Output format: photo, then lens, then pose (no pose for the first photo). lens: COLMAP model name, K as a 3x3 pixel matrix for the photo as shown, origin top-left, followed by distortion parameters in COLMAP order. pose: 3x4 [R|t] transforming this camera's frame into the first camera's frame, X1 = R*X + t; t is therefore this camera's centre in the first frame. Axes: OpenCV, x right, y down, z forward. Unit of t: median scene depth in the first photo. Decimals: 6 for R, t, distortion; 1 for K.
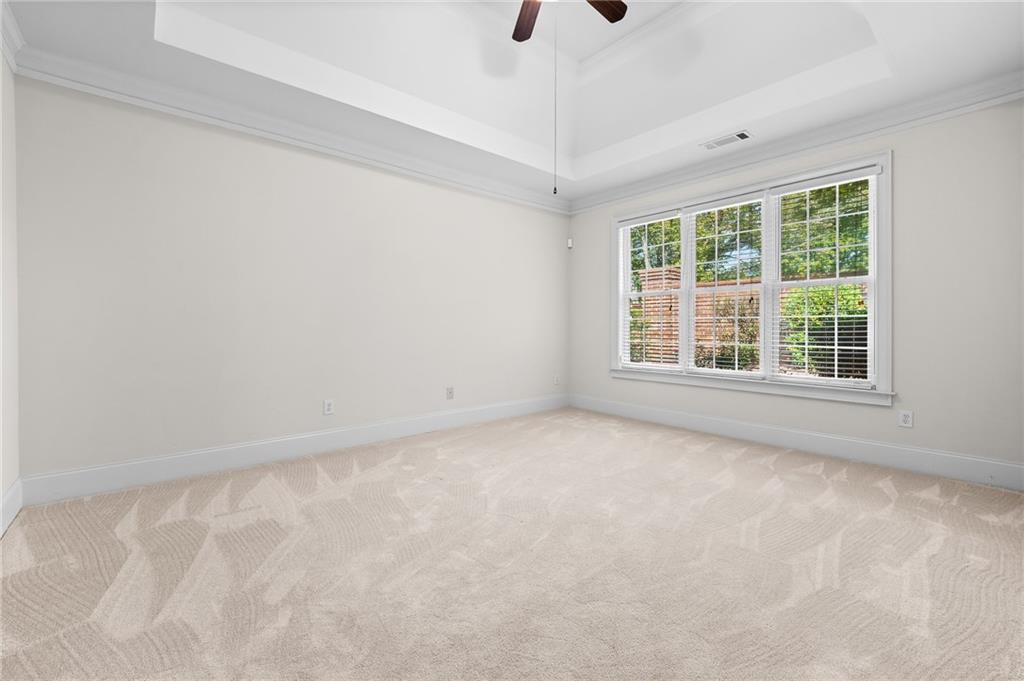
lens RADIAL K [[424.8, 0, 520.2], [0, 424.8, 332.6], [0, 0, 1]] dist [0.028947, 0.000475]
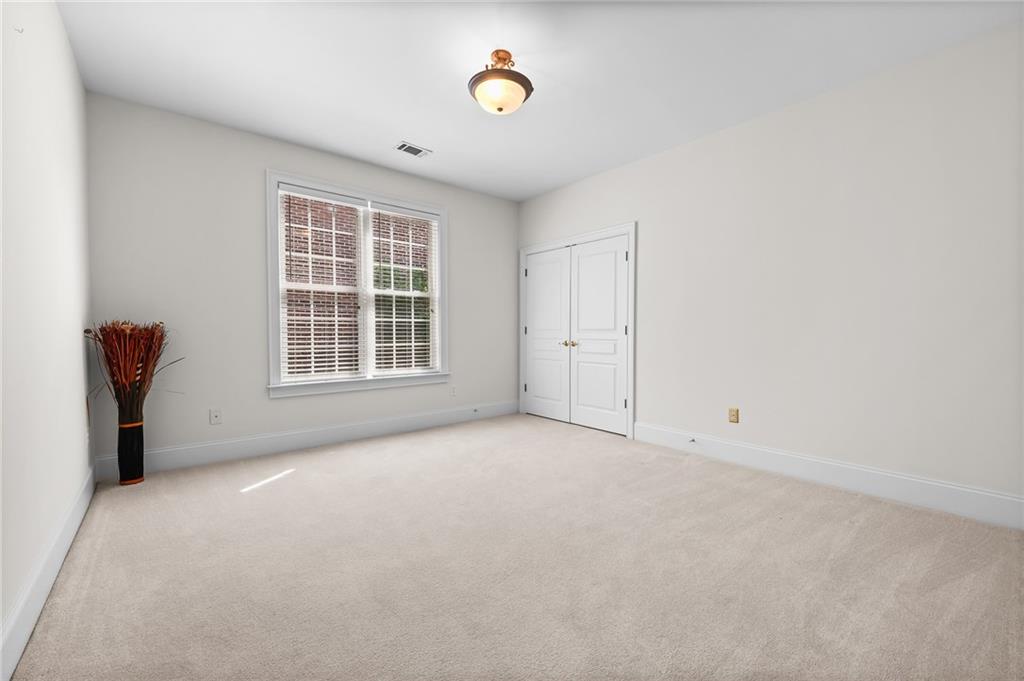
lens RADIAL K [[424.8, 0, 521.7], [0, 424.8, 339.4], [0, 0, 1]] dist [0.028947, 0.000475]
pose [[0.032183, -0.029720, 0.999040, -0.493084], [0.008645, 0.999529, 0.029457, -0.013710], [-0.999445, 0.007689, 0.032424, 0.581797]]
